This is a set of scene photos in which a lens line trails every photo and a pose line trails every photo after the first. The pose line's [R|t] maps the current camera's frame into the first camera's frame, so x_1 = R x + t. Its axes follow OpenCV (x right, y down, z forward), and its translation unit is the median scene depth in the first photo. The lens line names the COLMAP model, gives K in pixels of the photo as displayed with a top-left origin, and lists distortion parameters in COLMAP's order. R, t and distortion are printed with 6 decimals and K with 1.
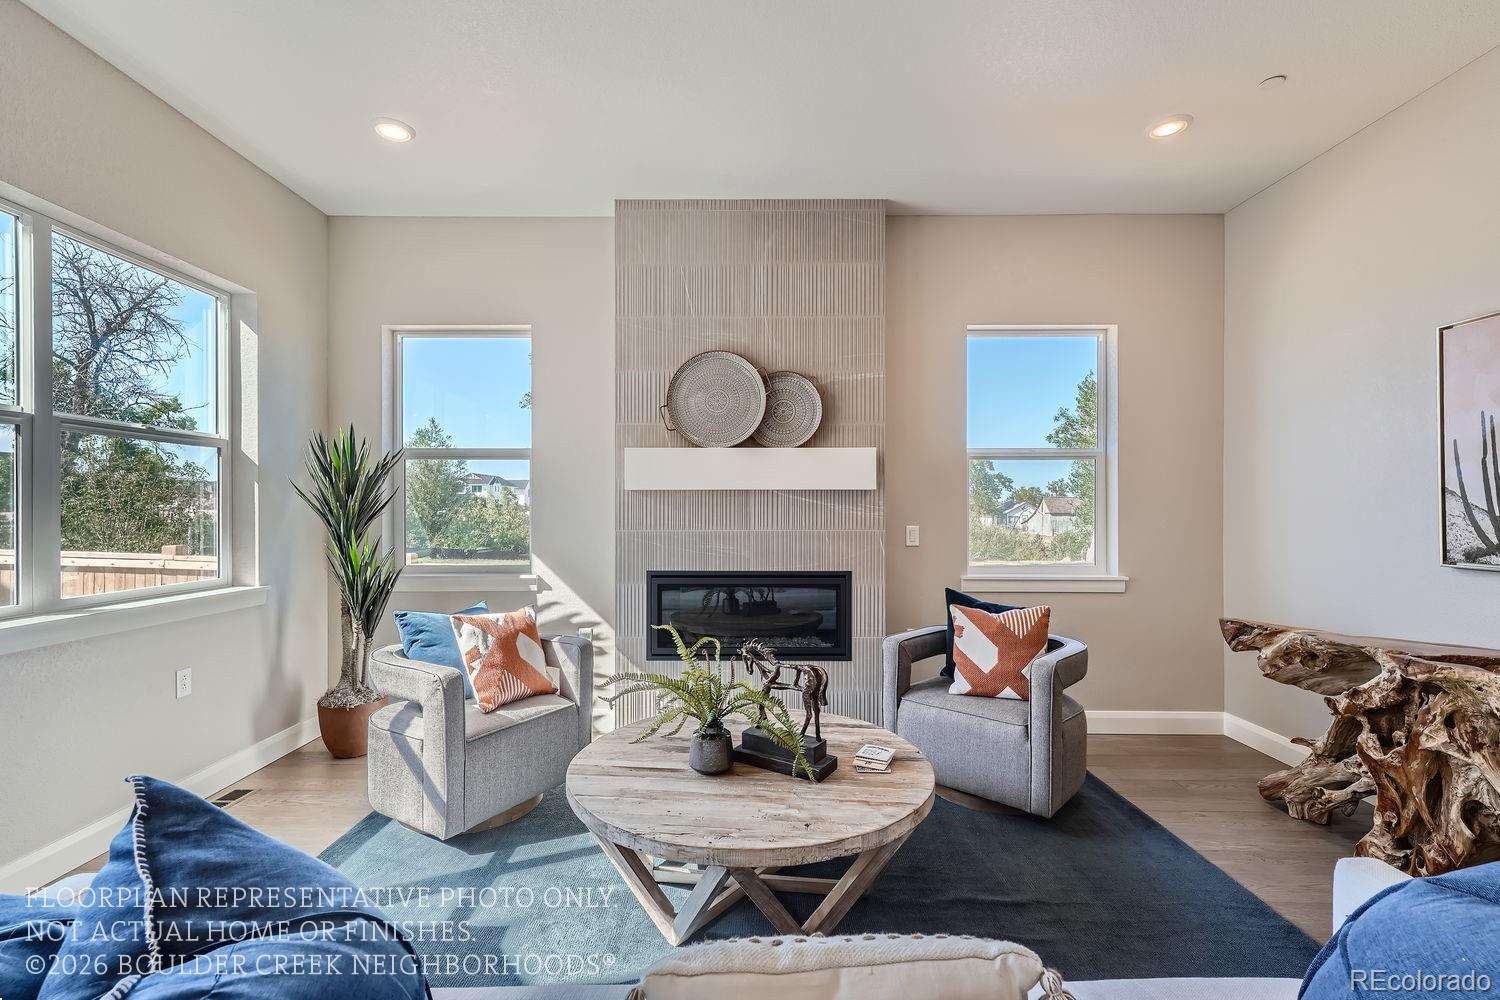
lens RADIAL K [[660.2, 0, 743.2], [0, 660.2, 507.6], [0, 0, 1]] dist [0.002759, 0.000201]
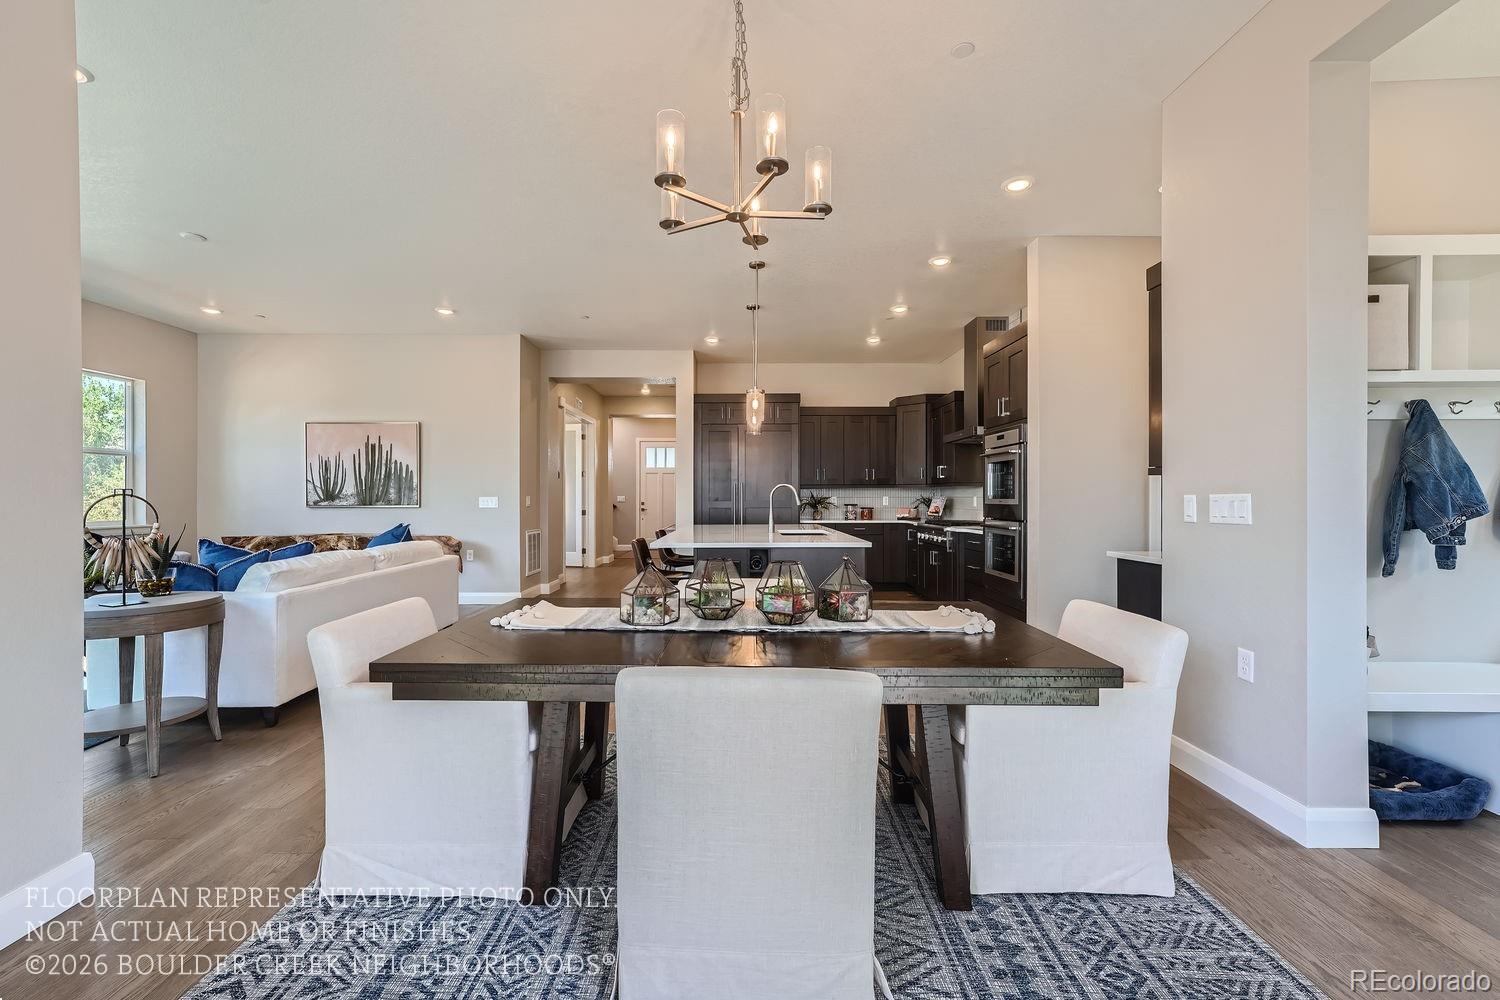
lens RADIAL K [[640.3, 0, 745.5], [0, 640.3, 499.6], [0, 0, 1]] dist [0.001973, 0.000747]
pose [[-0.036240, -0.004231, 0.999334, -1.271094], [-0.005352, 0.999978, 0.004040, 0.025255], [-0.999329, -0.005202, -0.036262, -0.561197]]
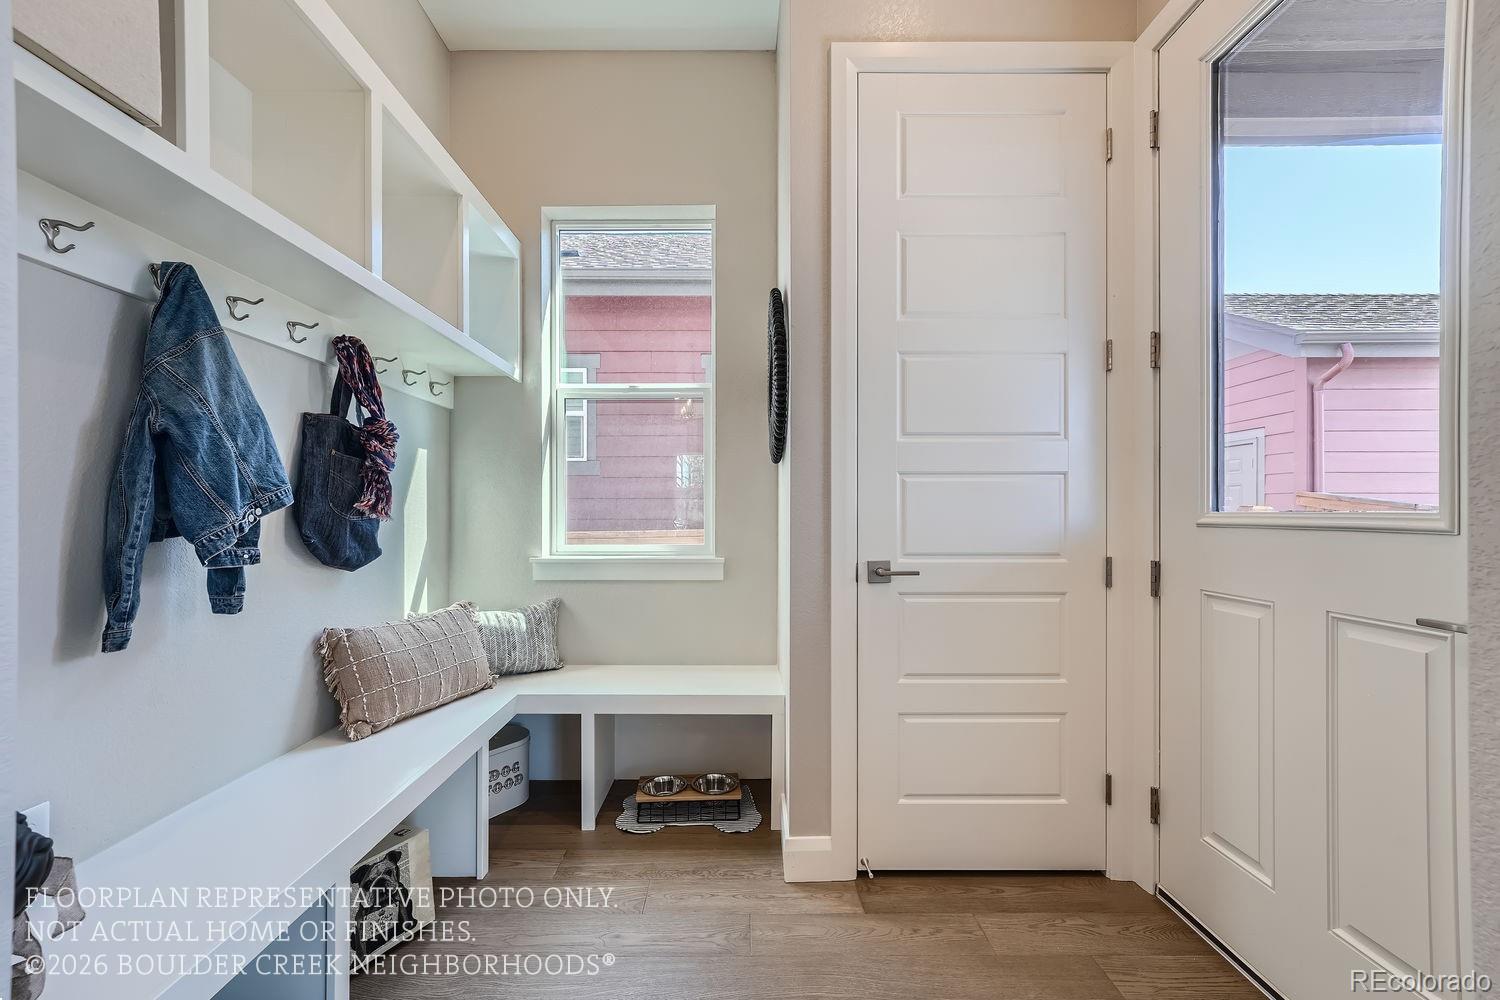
lens RADIAL K [[656.6, 0, 744.6], [0, 656.6, 507.2], [0, 0, 1]] dist [0.003035, 0.000412]
pose [[-0.999945, -0.003331, -0.009907, -0.825649], [-0.003288, 0.999985, -0.004313, 0.044195], [0.009922, -0.004281, -0.999942, -1.043632]]
